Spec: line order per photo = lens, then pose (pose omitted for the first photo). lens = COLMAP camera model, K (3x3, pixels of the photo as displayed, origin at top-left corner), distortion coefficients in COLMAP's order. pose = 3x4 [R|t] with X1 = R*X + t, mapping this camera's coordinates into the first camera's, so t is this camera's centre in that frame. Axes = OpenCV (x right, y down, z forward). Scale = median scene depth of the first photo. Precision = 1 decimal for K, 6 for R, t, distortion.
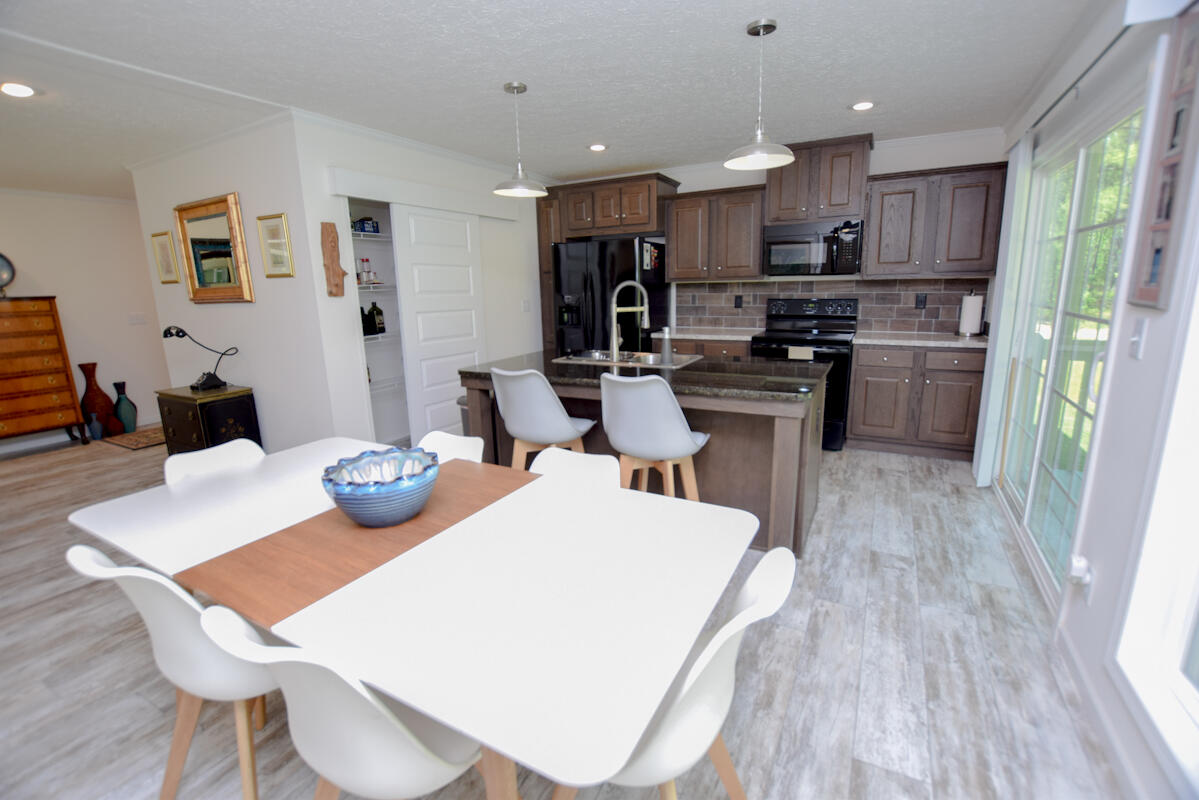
lens RADIAL K [[522.0, 0, 599.5], [0, 522.0, 400.0], [0, 0, 1]] dist [-0.004095, -0.000337]
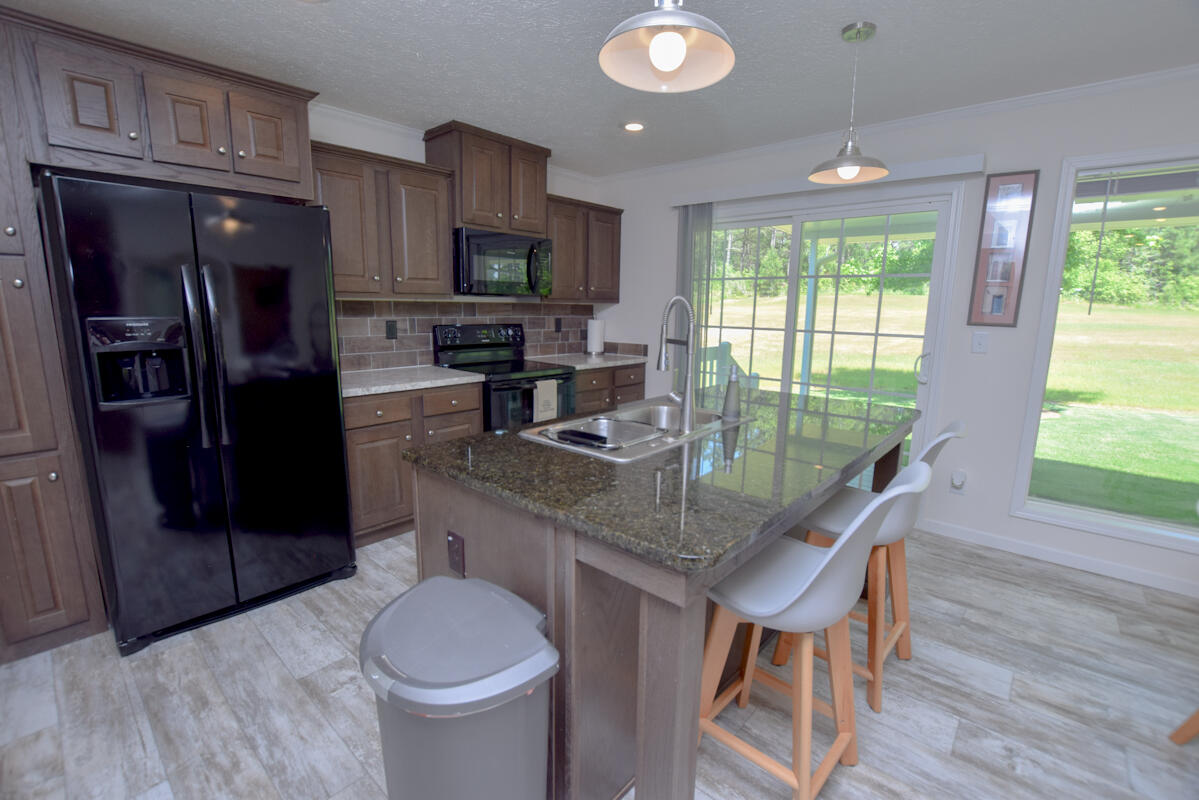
lens RADIAL K [[522.0, 0, 599.5], [0, 522.0, 400.0], [0, 0, 1]] dist [-0.004095, -0.000337]
pose [[0.212347, -0.138546, 0.967323, -0.094956], [0.190518, 0.976772, 0.098077, -0.258040], [-0.958442, 0.163466, 0.233811, 1.226151]]
